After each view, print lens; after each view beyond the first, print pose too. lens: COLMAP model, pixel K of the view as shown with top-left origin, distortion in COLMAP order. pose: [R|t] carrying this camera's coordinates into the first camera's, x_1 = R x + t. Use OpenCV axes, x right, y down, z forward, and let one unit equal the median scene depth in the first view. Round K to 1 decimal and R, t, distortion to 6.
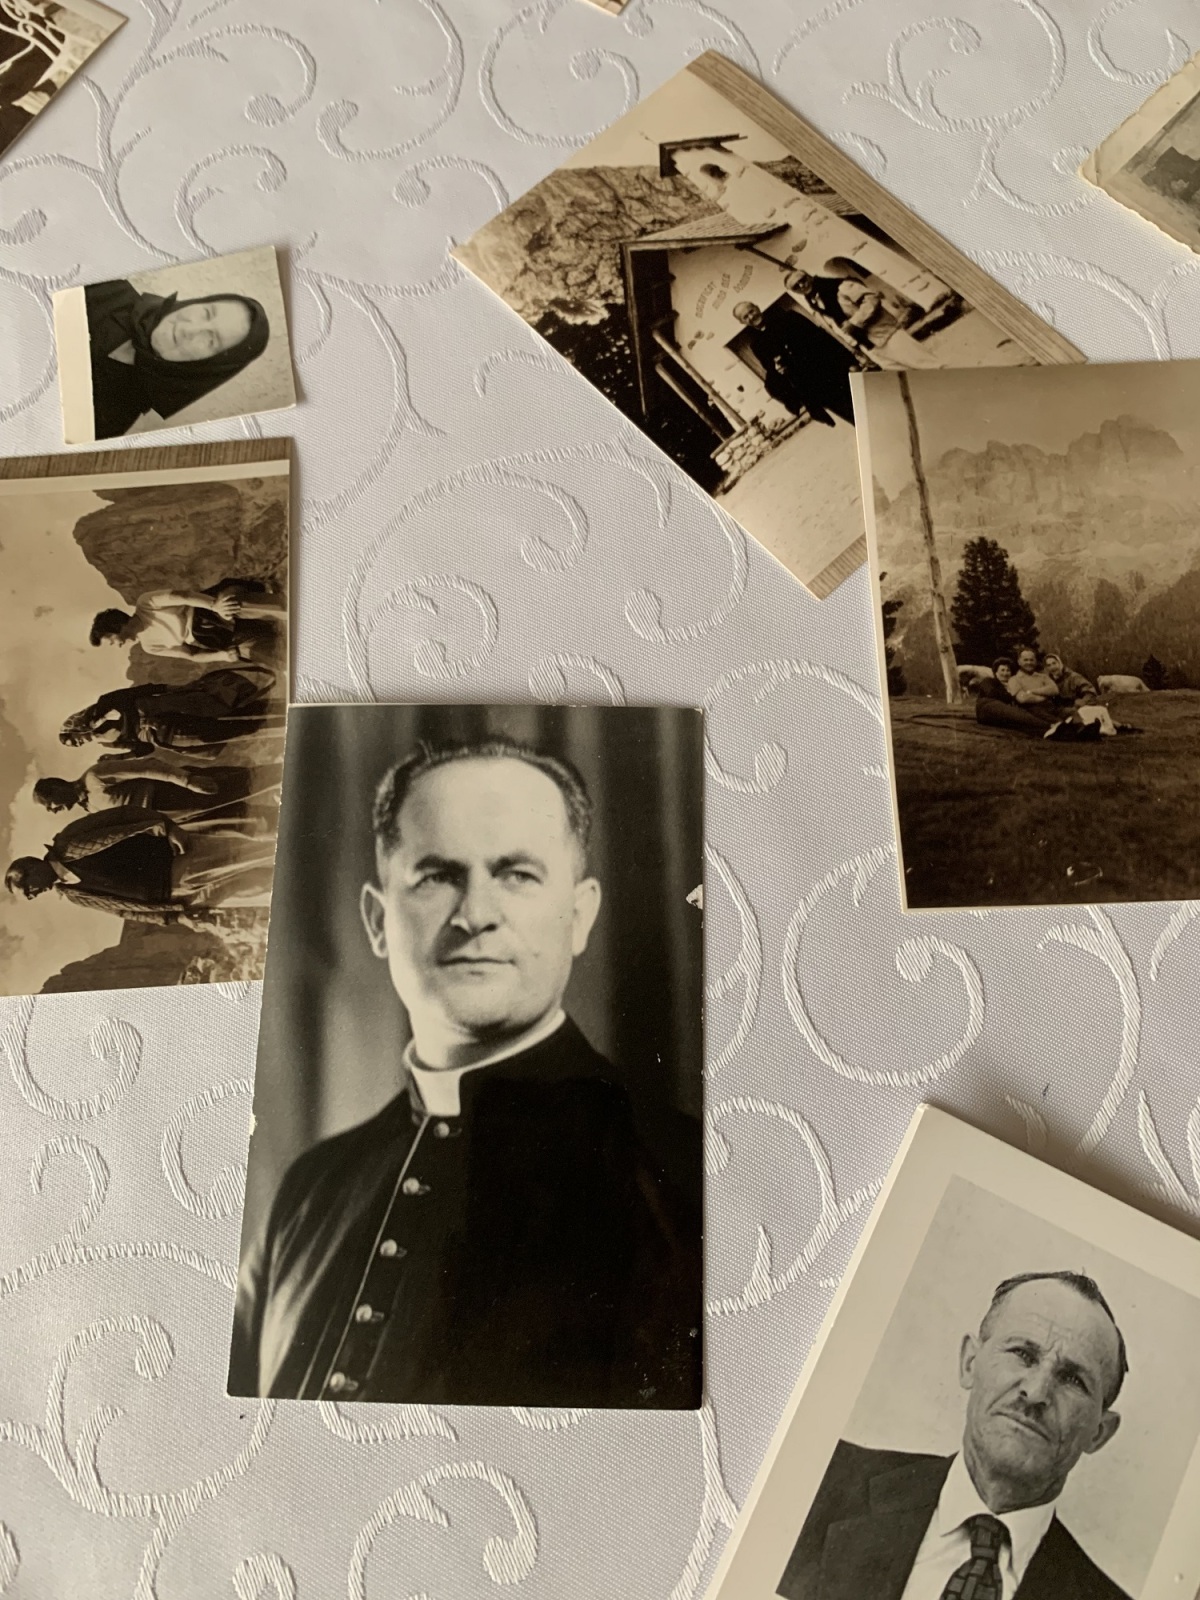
lens RADIAL K [[1250.2, 0, 600.0], [0, 1250.2, 800.0], [0, 0, 1]] dist [0.038631, -0.052061]
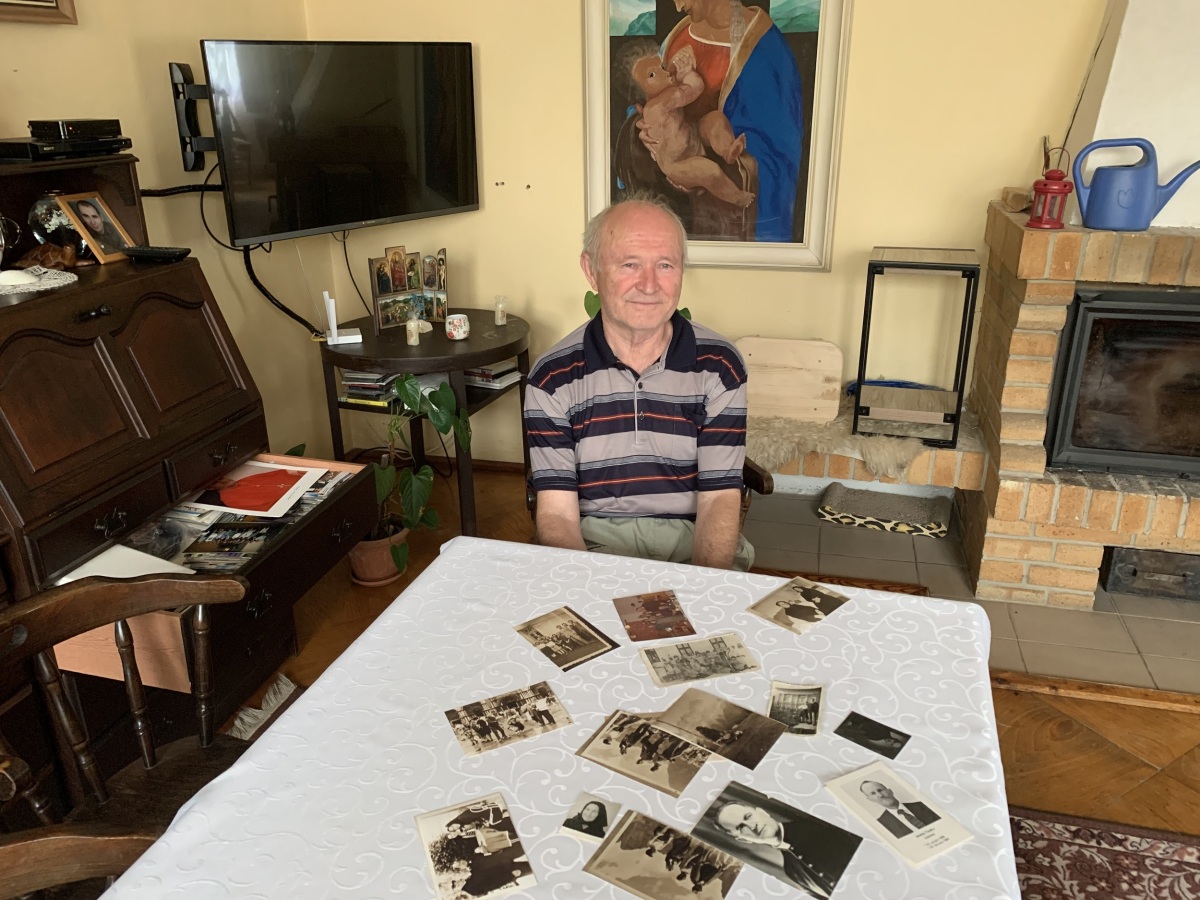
lens RADIAL K [[937.7, 0, 600.0], [0, 937.7, 450.0], [0, 0, 1]] dist [0.038631, -0.052061]
pose [[0.559380, -0.284831, 0.778438, -2.715373], [0.799373, 0.433829, -0.415685, 0.483035], [-0.219309, 0.854788, 0.470362, -1.699883]]
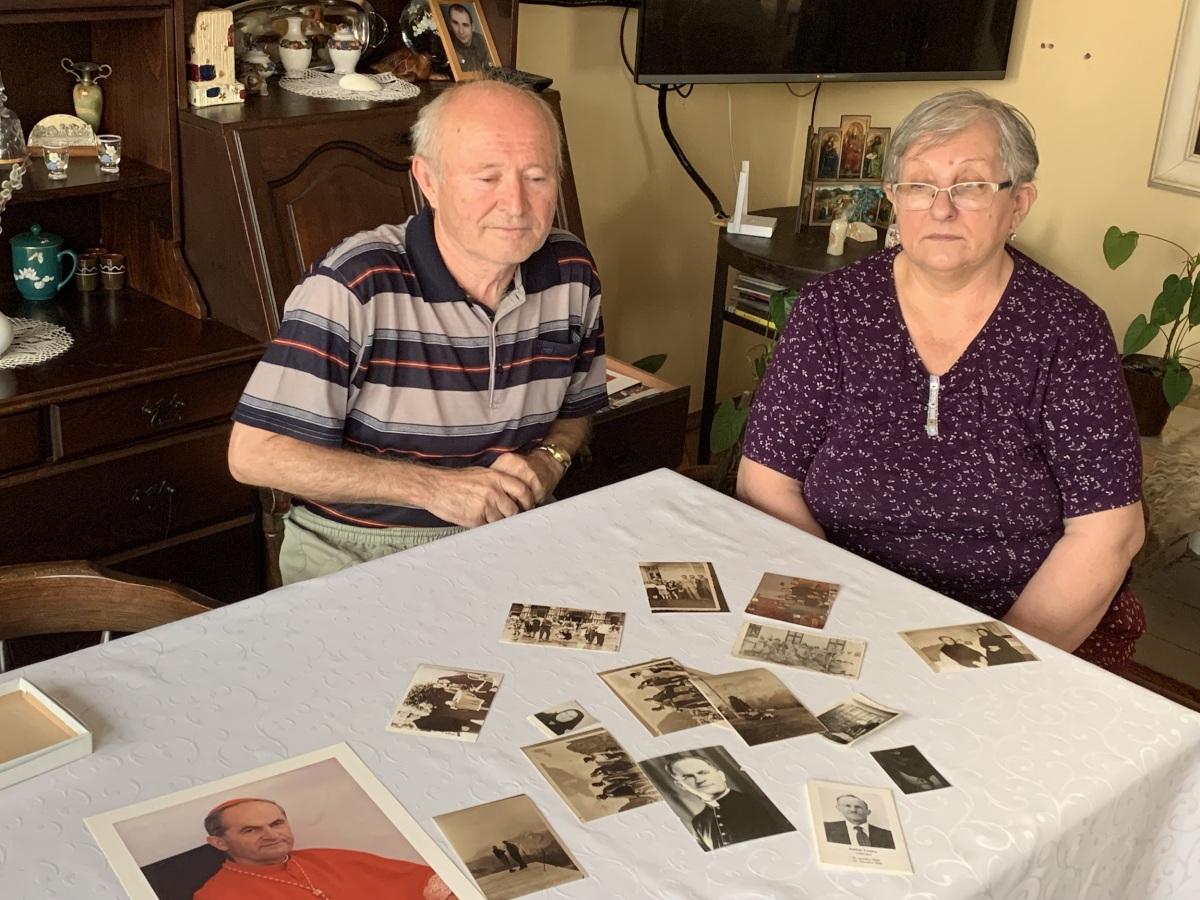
lens RADIAL K [[1596.0, 0, 600.0], [0, 1596.0, 450.0], [0, 0, 1]] dist [0.252988, -0.834187]
pose [[0.899593, -0.086239, 0.428129, -2.708991], [0.390832, 0.596434, -0.701083, 3.195113], [-0.194890, 0.798016, 0.570253, -3.051268]]
